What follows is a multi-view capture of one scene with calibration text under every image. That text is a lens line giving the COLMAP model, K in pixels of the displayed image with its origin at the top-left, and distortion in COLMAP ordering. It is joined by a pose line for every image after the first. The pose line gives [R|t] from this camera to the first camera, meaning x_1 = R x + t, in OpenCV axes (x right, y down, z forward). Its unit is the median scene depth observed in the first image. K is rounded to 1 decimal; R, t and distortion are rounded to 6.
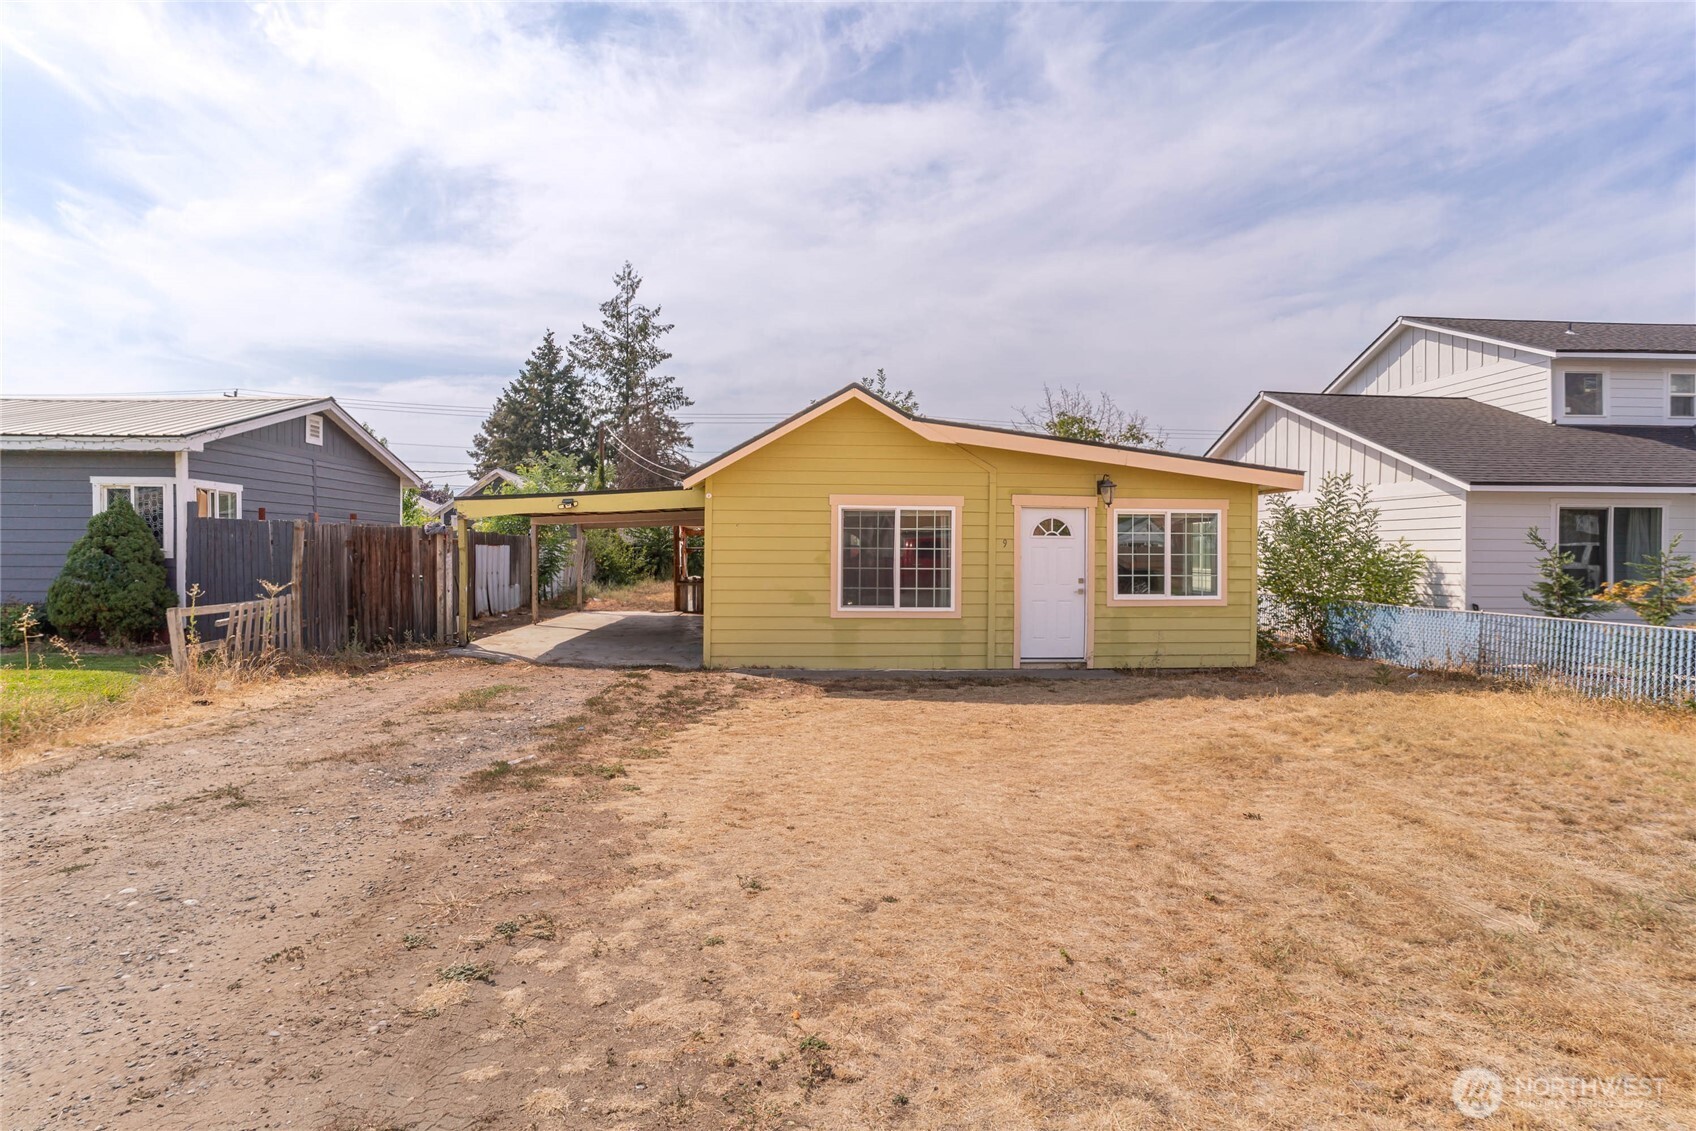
lens RADIAL K [[854.3, 0, 837.0], [0, 854.3, 559.0], [0, 0, 1]] dist [-0.072484, 0.039939]
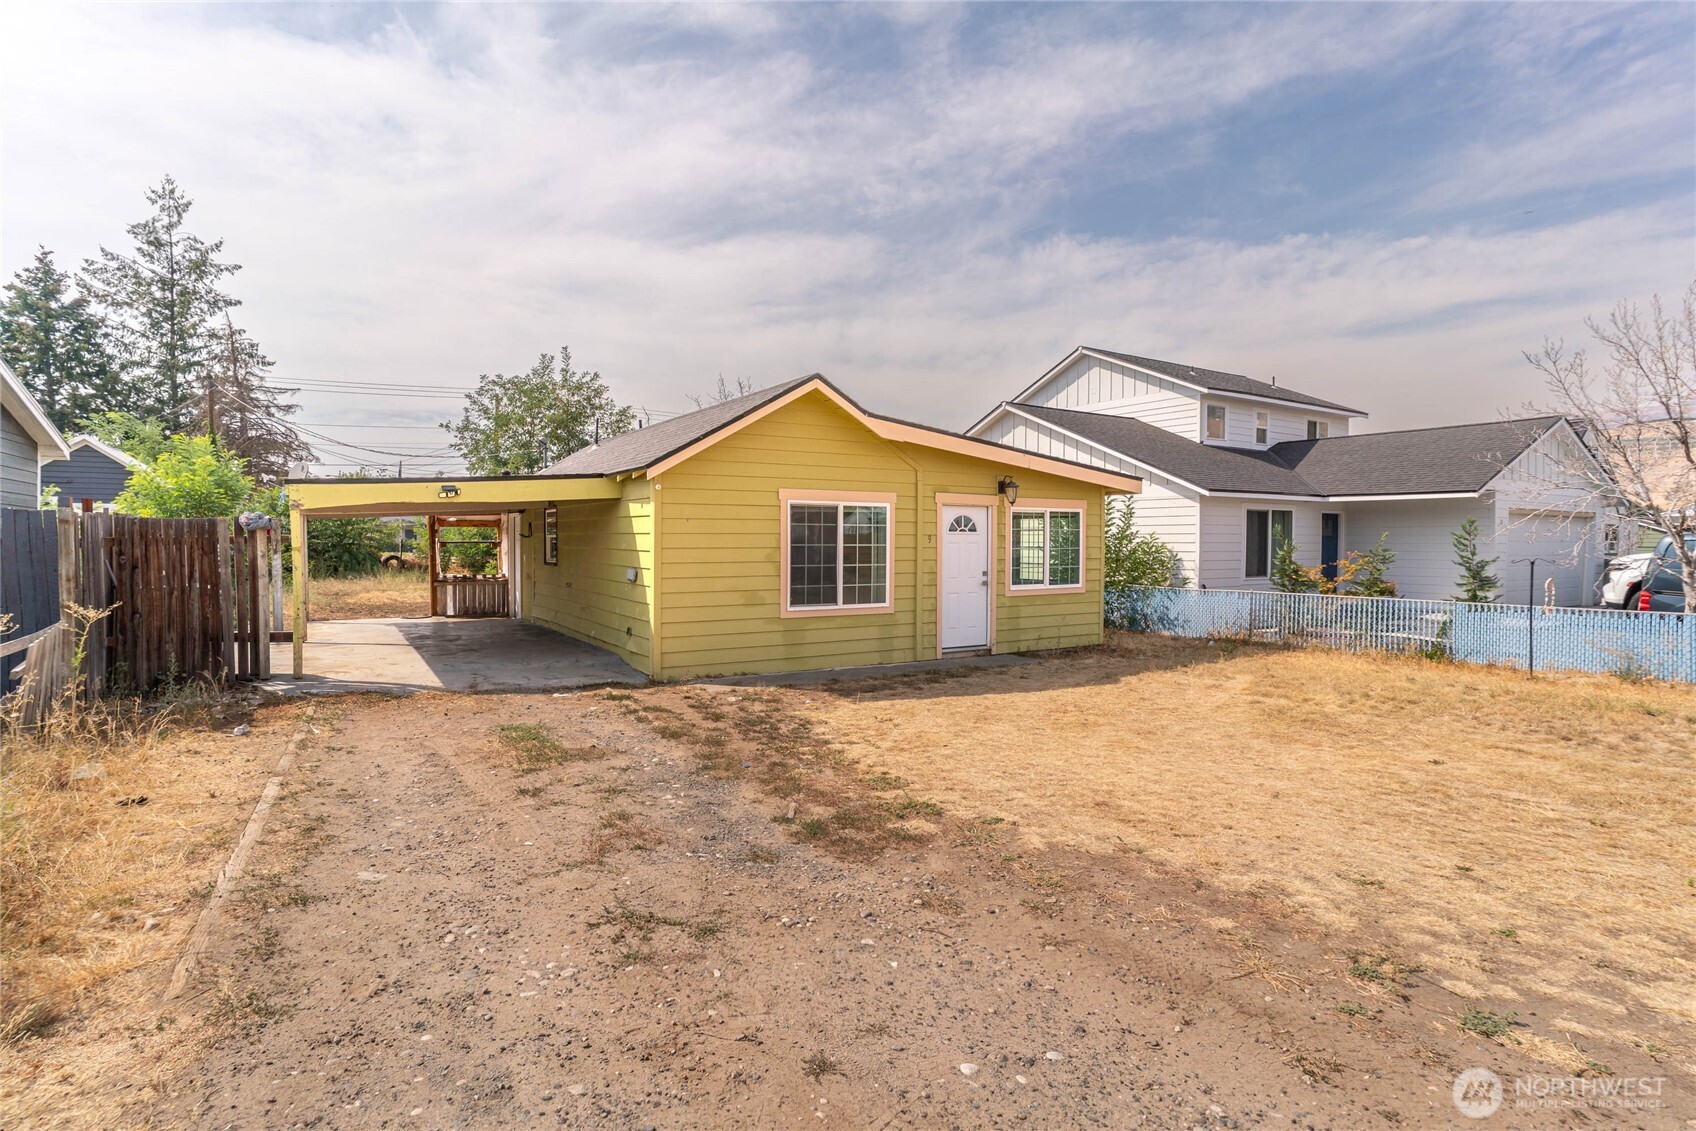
lens RADIAL K [[854.3, 0, 837.0], [0, 854.3, 559.0], [0, 0, 1]] dist [-0.072484, 0.039939]
pose [[0.887915, -0.014031, 0.459793, -0.378218], [0.006839, 0.999827, 0.017302, -0.012911], [-0.459956, -0.012218, 0.887857, 0.126800]]
